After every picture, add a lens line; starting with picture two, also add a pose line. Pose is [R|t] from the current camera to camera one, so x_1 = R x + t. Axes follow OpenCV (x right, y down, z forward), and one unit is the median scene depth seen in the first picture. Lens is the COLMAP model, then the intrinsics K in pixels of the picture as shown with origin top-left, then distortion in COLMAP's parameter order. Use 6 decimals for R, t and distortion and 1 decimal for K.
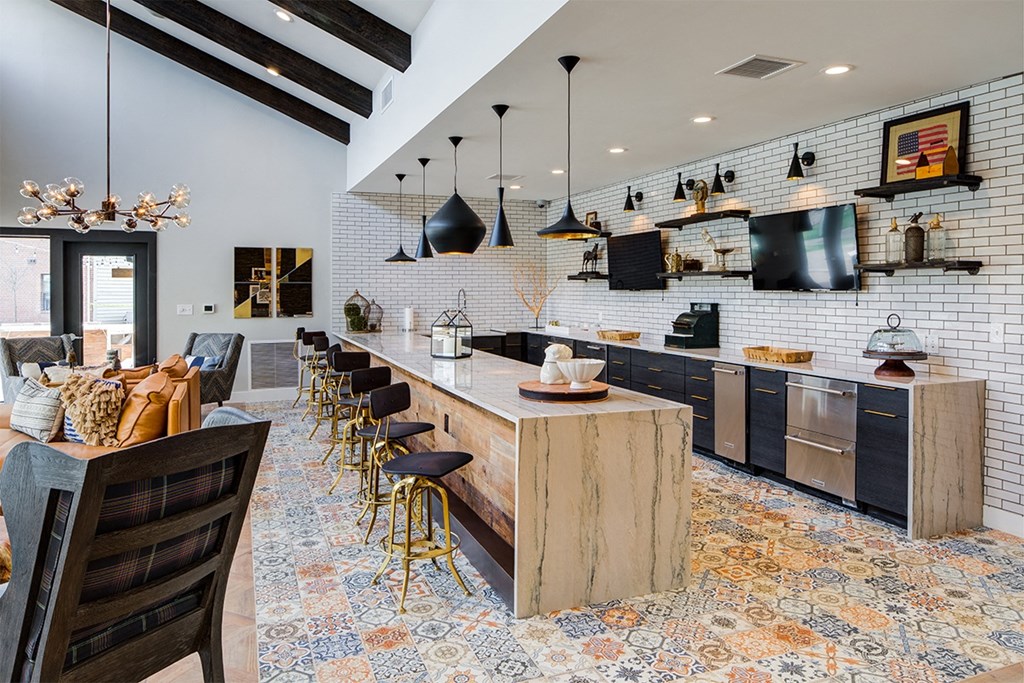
lens RADIAL K [[691.5, 0, 515.4], [0, 691.5, 305.5], [0, 0, 1]] dist [-0.009558, 0.002220]
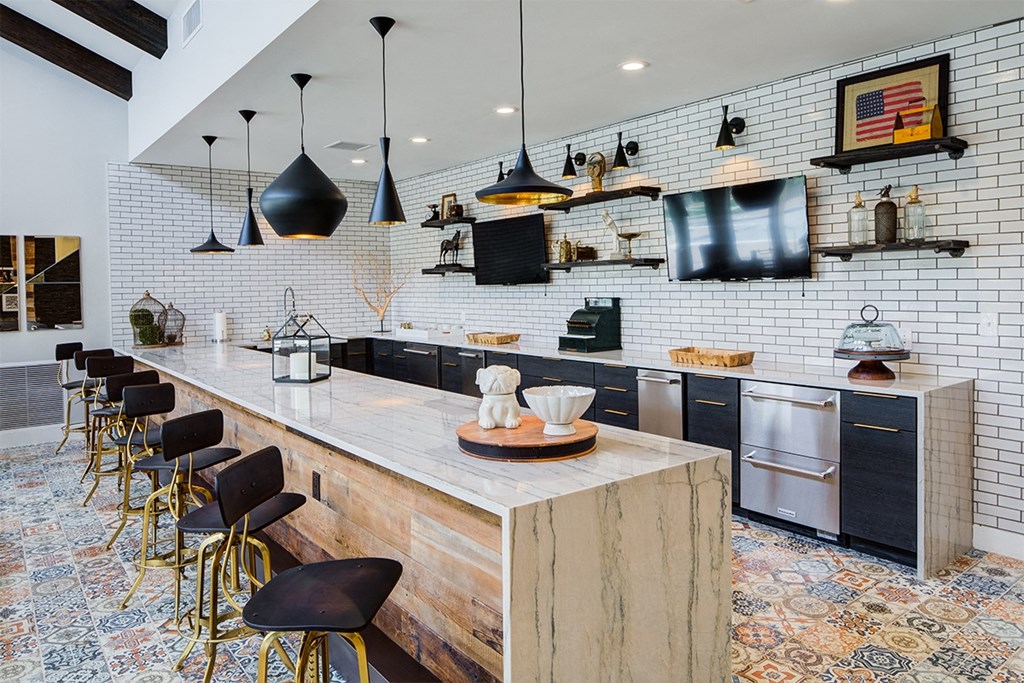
lens RADIAL K [[691.5, 0, 515.4], [0, 691.5, 305.5], [0, 0, 1]] dist [-0.009558, 0.002220]
pose [[0.961425, -0.025408, 0.273891, -0.085178], [0.024456, 0.999677, 0.006888, -0.003220], [-0.273978, 0.000076, 0.961736, 0.279792]]
